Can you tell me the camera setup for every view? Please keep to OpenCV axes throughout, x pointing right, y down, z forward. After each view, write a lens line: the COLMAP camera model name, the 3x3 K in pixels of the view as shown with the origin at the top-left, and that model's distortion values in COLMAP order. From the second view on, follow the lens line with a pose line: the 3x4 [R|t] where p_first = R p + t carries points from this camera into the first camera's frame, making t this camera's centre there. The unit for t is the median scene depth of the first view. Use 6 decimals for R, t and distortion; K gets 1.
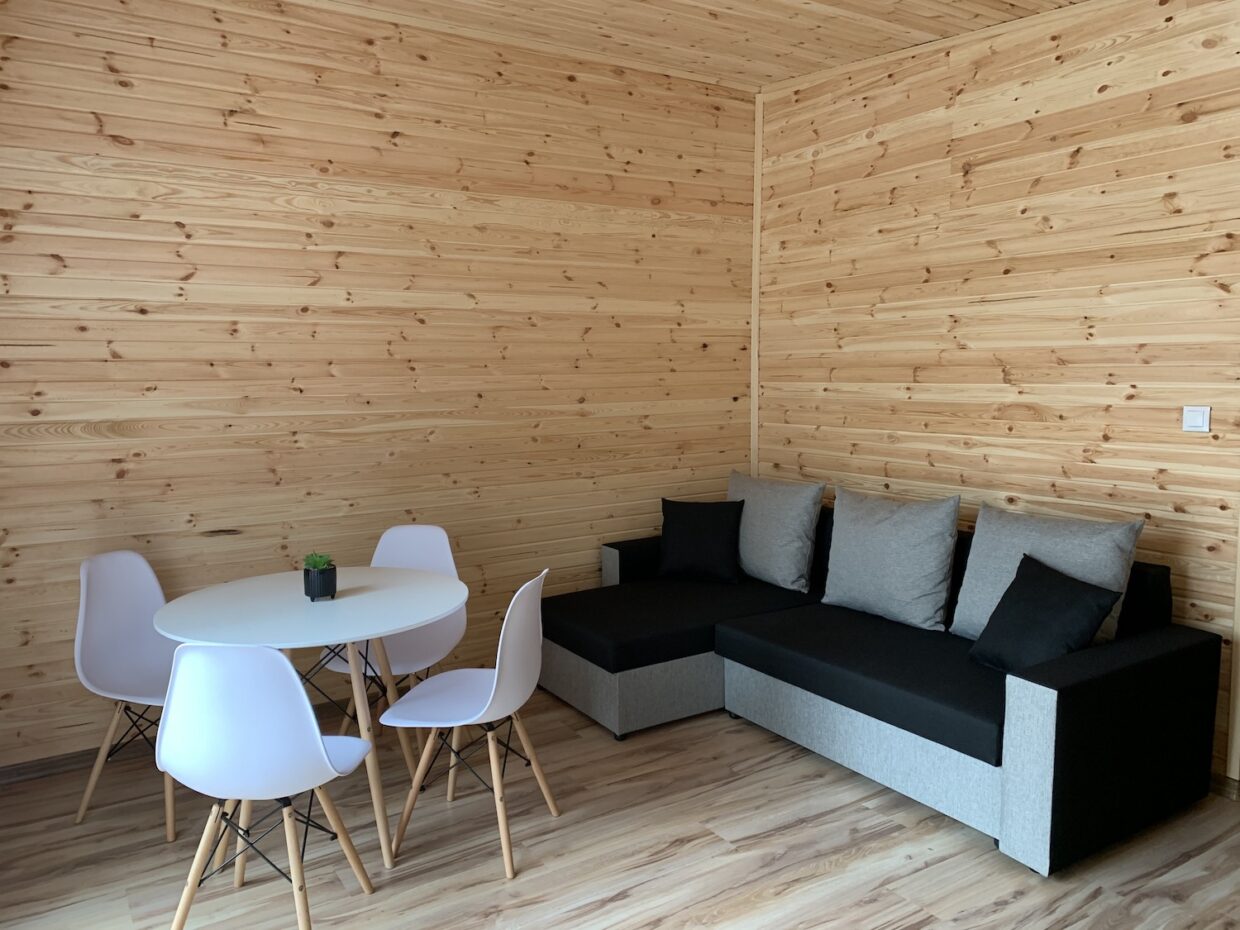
lens RADIAL K [[945.0, 0, 625.9], [0, 945.0, 458.9], [0, 0, 1]] dist [0.006999, -0.006140]
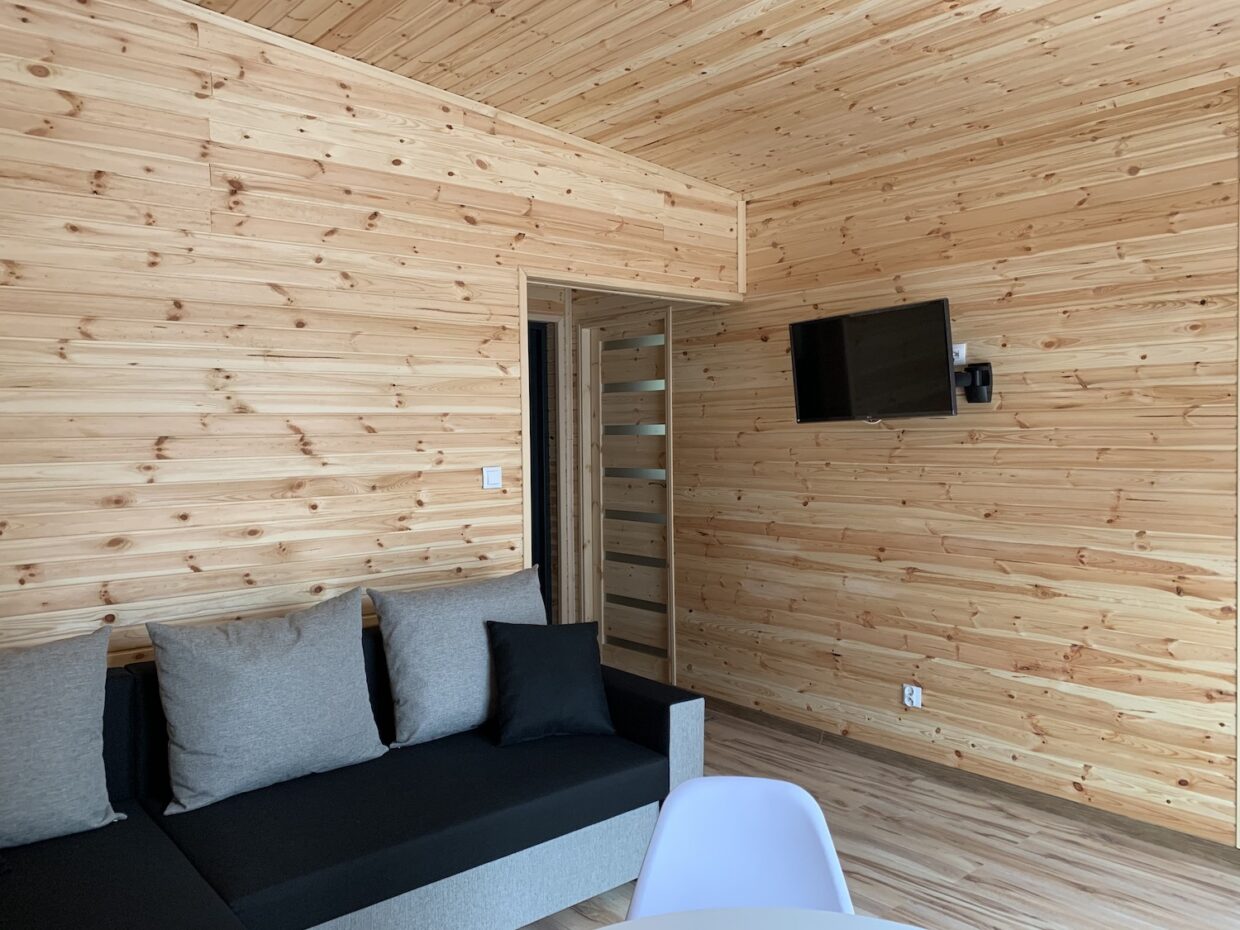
lens RADIAL K [[945.0, 0, 625.9], [0, 945.0, 458.9], [0, 0, 1]] dist [0.006999, -0.006140]
pose [[-0.147042, -0.021482, 0.988897, -0.532737], [0.109600, 0.993254, 0.037873, -0.083724], [-0.983039, 0.113952, -0.143695, 0.917540]]
